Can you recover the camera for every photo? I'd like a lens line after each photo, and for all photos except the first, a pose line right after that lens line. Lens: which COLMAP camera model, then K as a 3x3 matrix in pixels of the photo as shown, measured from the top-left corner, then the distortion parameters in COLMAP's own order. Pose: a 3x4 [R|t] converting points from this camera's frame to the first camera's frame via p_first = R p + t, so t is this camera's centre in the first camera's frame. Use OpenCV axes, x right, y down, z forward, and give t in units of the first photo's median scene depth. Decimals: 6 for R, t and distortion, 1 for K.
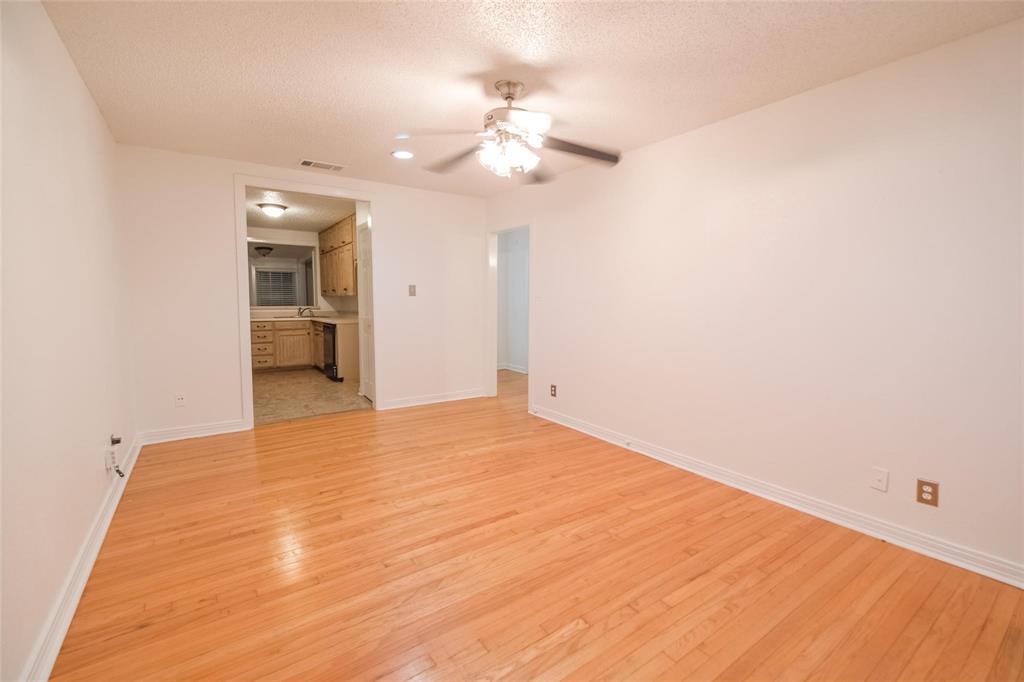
lens RADIAL K [[444.6, 0, 518.6], [0, 444.6, 336.7], [0, 0, 1]] dist [0.001976, -0.000092]
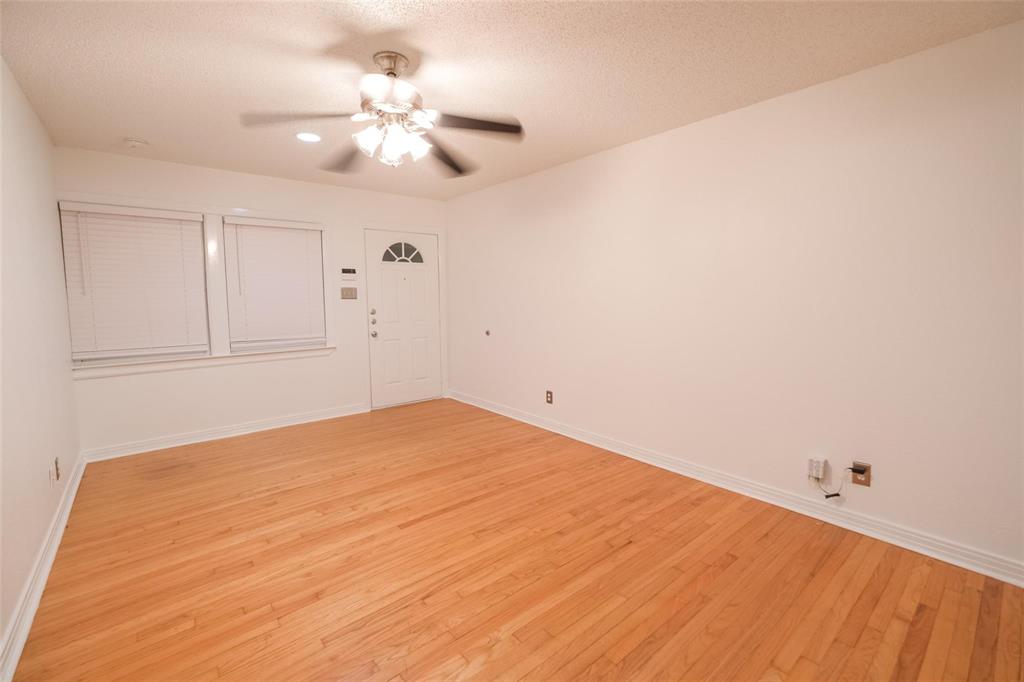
lens RADIAL K [[444.6, 0, 518.6], [0, 444.6, 336.7], [0, 0, 1]] dist [0.001976, -0.000092]
pose [[-0.995899, 0.010220, -0.089897, -0.185758], [-0.005859, 0.984228, 0.176807, -0.192787], [0.090286, 0.176609, -0.980132, 1.954061]]
